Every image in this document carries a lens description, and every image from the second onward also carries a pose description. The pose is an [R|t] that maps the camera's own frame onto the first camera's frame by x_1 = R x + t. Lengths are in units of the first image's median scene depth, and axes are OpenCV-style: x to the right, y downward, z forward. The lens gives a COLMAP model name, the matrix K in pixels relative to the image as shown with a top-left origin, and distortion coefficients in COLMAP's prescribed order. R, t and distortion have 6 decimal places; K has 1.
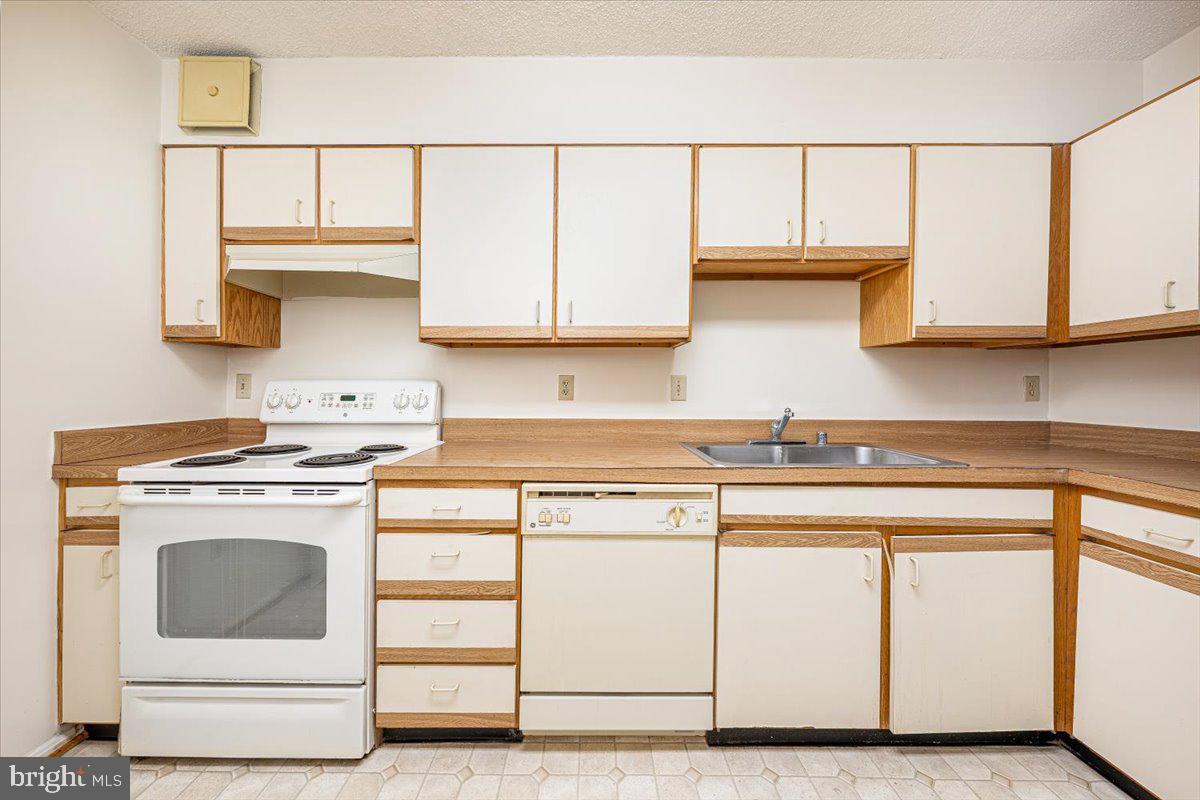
lens RADIAL K [[435.9, 0, 575.2], [0, 435.9, 392.7], [0, 0, 1]] dist [-0.000454, -0.000052]
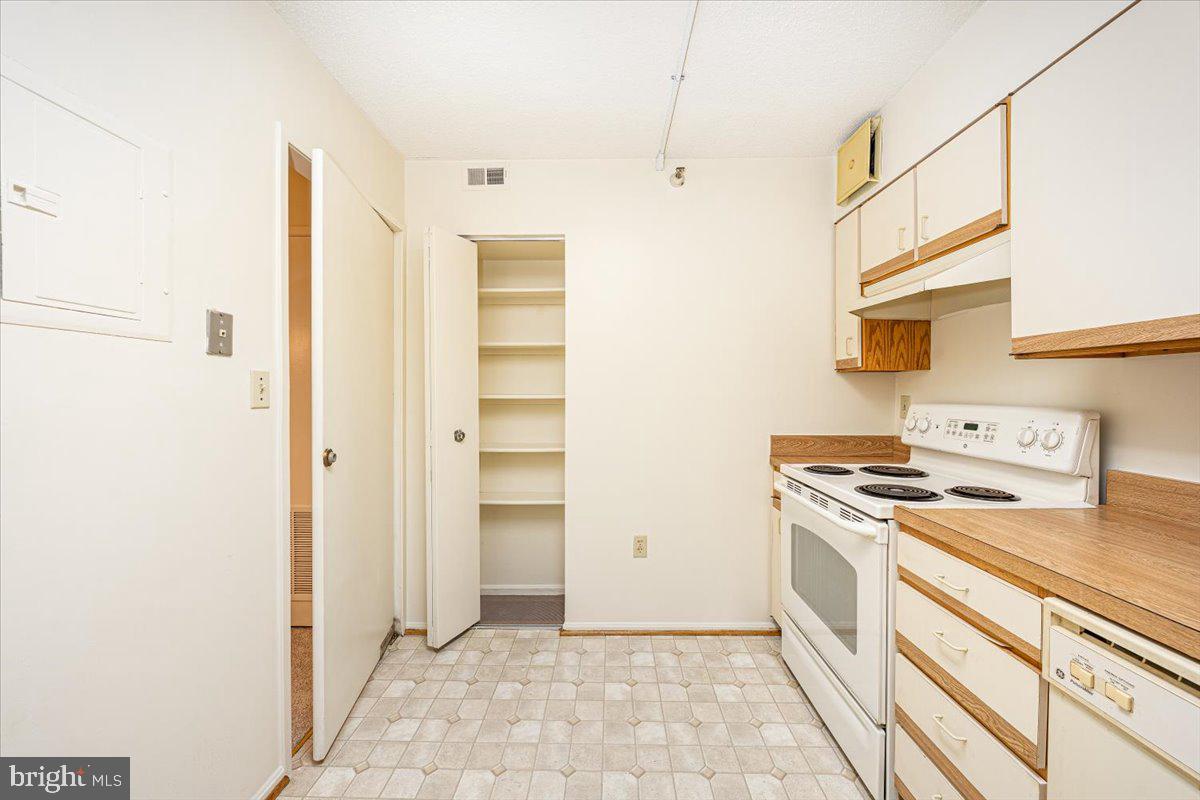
lens RADIAL K [[456.3, 0, 604.0], [0, 456.3, 392.9], [0, 0, 1]] dist [-0.000686, -0.000074]
pose [[-0.001541, 0.004918, -0.999987, 0.416906], [-0.005124, 0.999975, 0.004925, -0.060639], [0.999986, 0.005132, -0.001516, 0.307859]]
